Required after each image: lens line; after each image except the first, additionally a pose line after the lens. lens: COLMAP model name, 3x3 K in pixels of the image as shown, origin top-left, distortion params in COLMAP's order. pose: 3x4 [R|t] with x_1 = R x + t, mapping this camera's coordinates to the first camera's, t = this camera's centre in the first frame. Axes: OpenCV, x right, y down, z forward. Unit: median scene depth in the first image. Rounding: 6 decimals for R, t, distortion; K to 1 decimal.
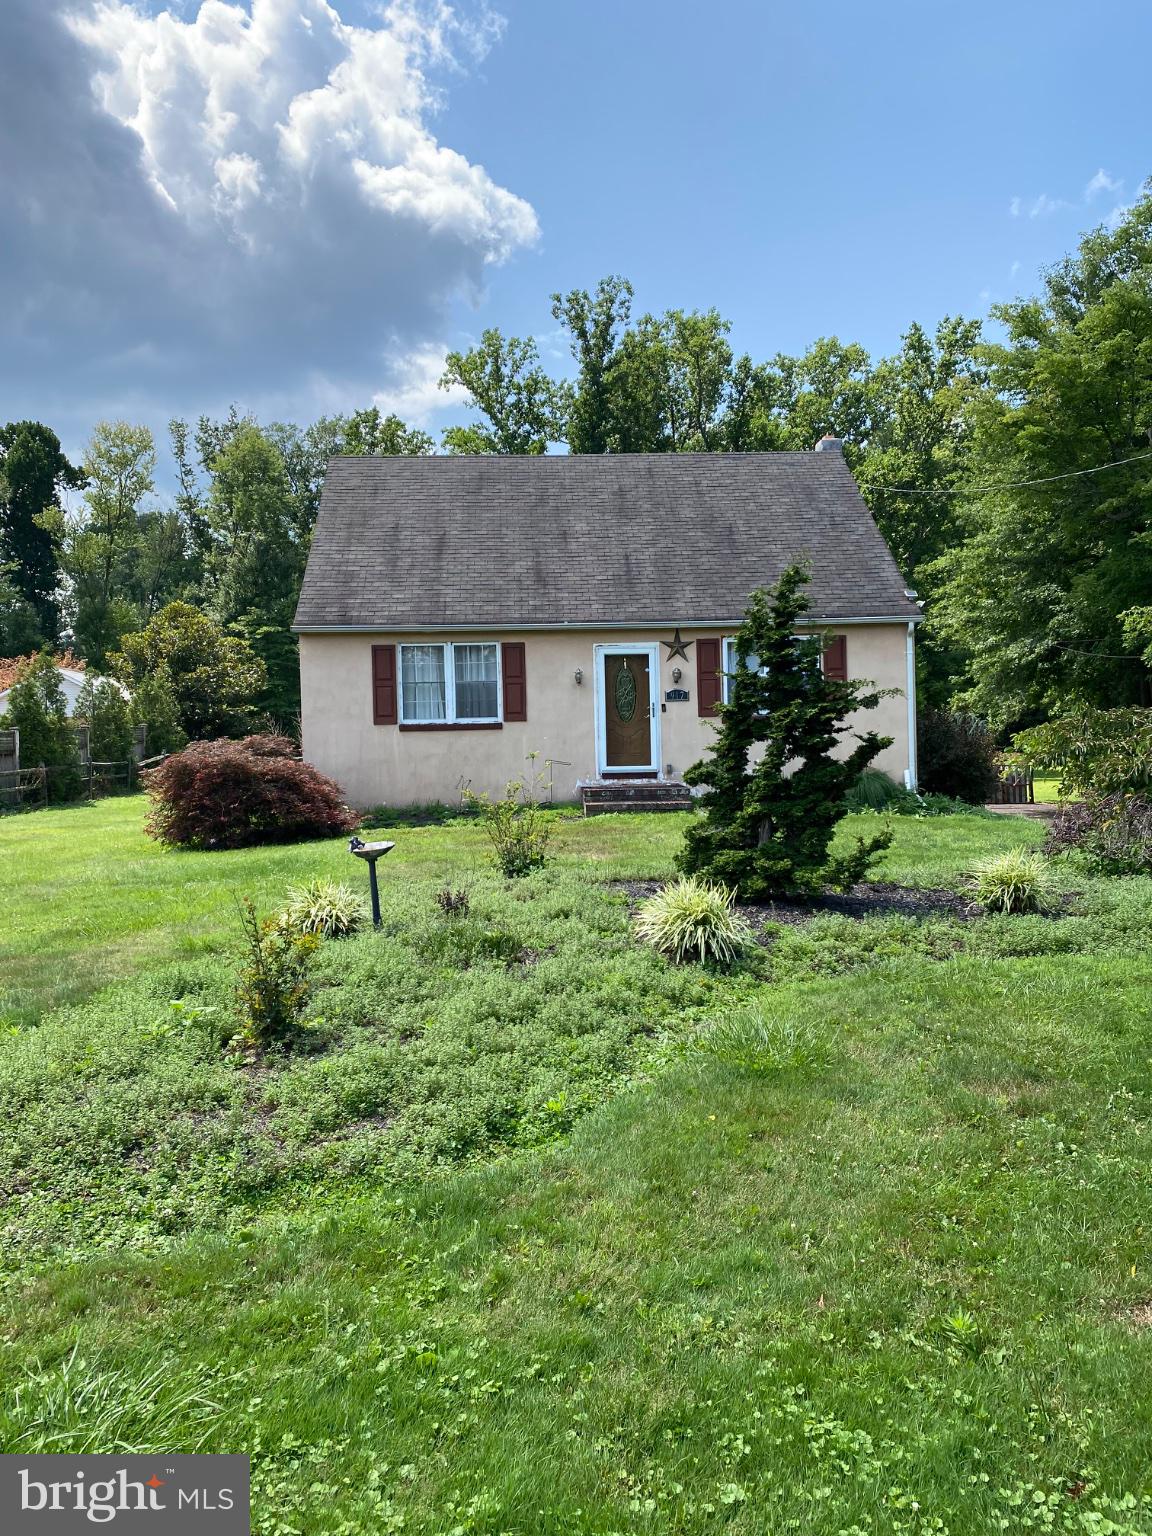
lens RADIAL K [[1166.3, 0, 576.0], [0, 1166.3, 768.0], [0, 0, 1]] dist [0.049483, -0.001683]
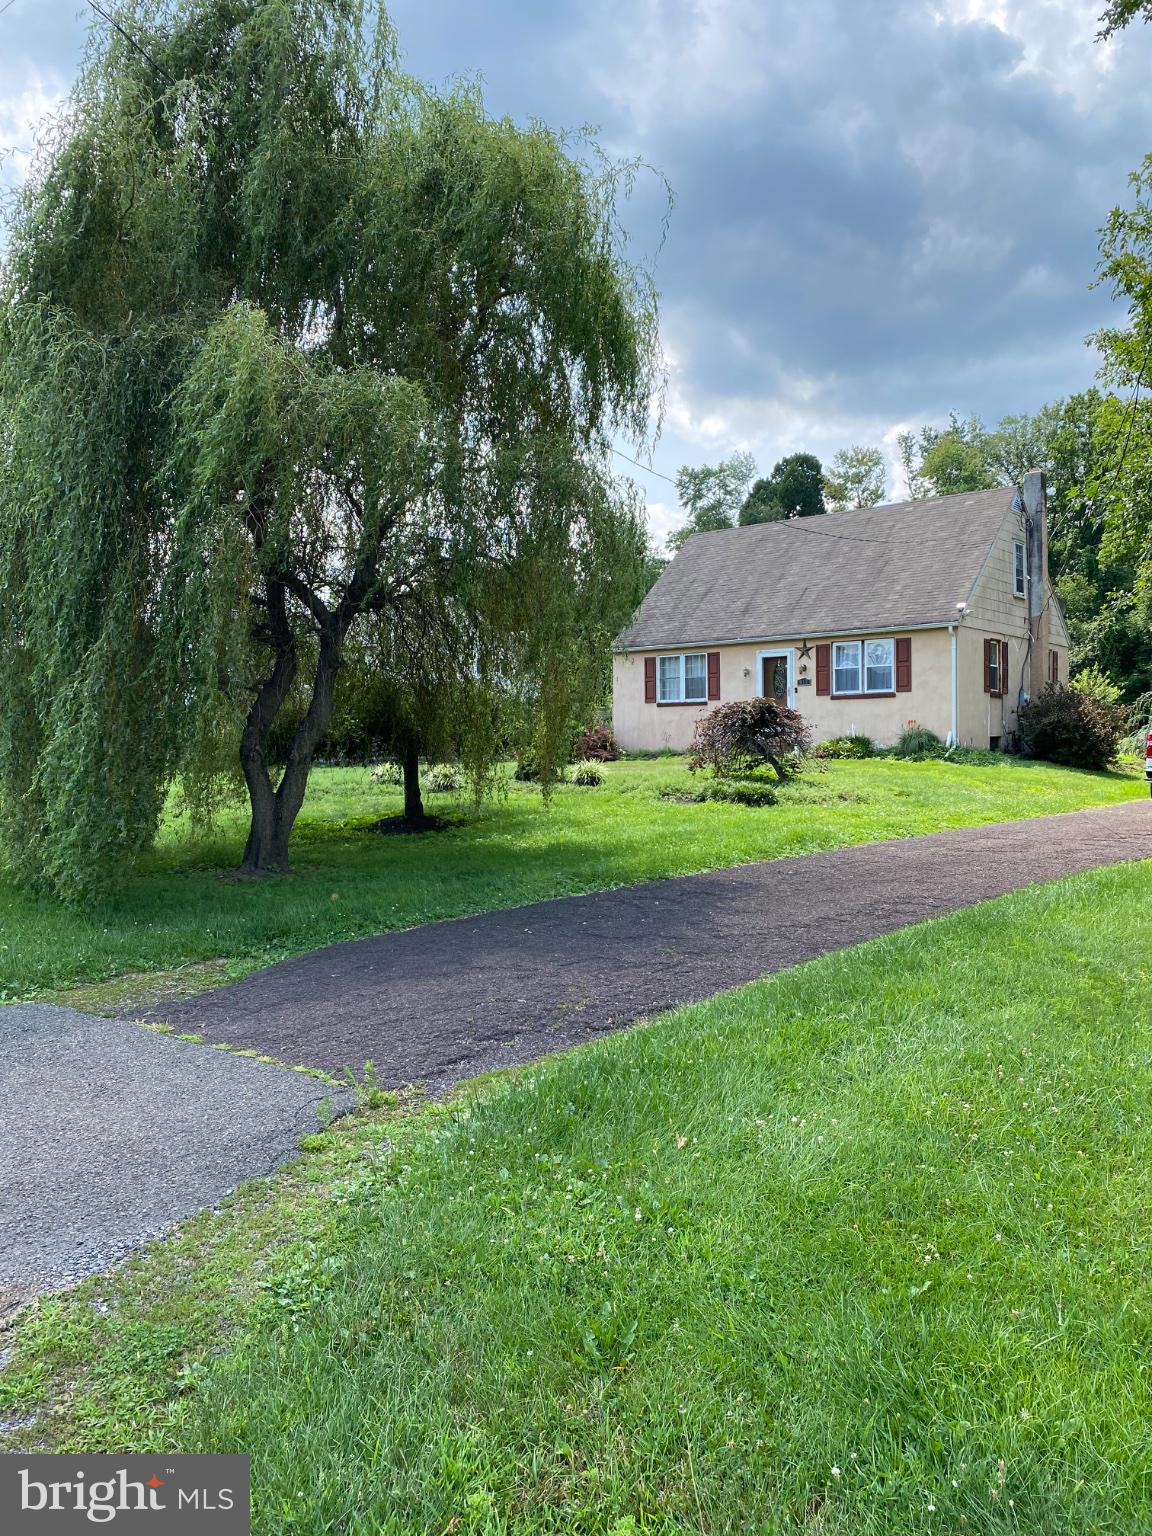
lens RADIAL K [[1160.3, 0, 575.6], [0, 1160.3, 725.5], [0, 0, 1]] dist [0.047106, -0.000924]
pose [[0.702111, 0.005962, -0.712042, 0.966993], [-0.002153, 0.999978, 0.006250, -0.014170], [0.712064, -0.002855, 0.702109, -0.286344]]
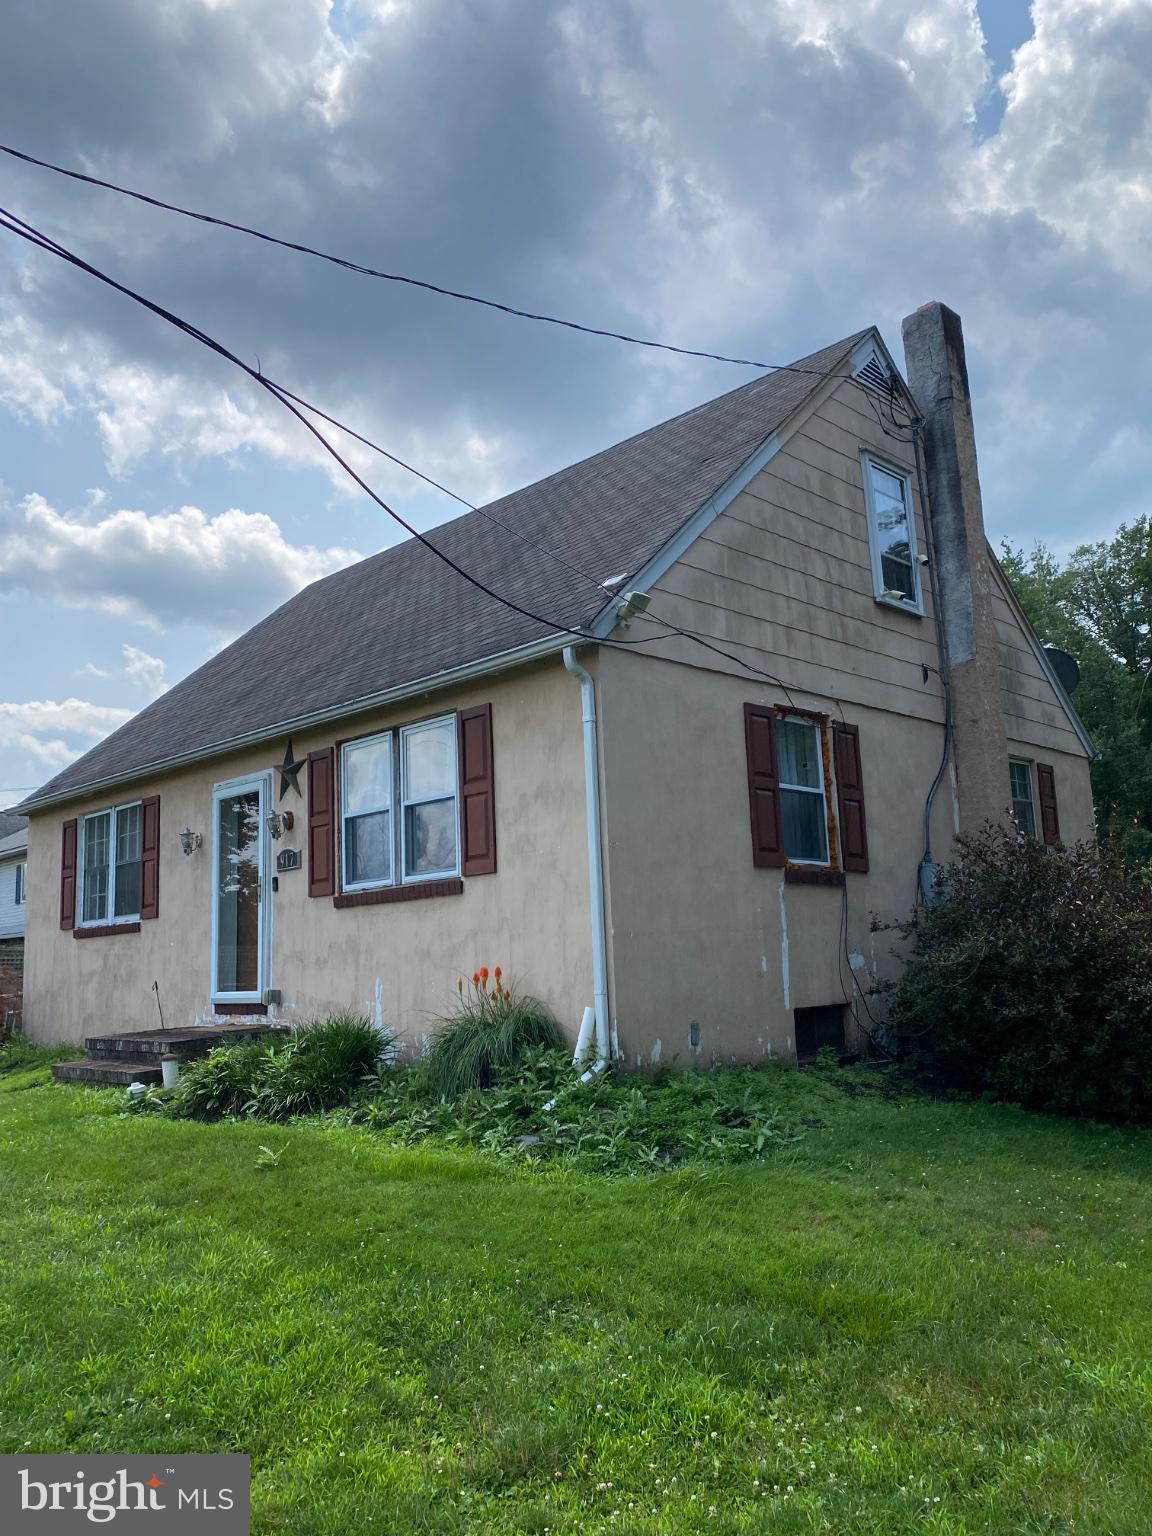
lens RADIAL K [[1166.3, 0, 576.0], [0, 1166.3, 768.0], [0, 0, 1]] dist [0.049483, -0.001683]
pose [[0.629742, -0.126520, -0.766432, 0.598453], [0.028954, 0.989785, -0.139600, -0.024700], [0.776265, 0.065721, 0.626972, 0.761734]]
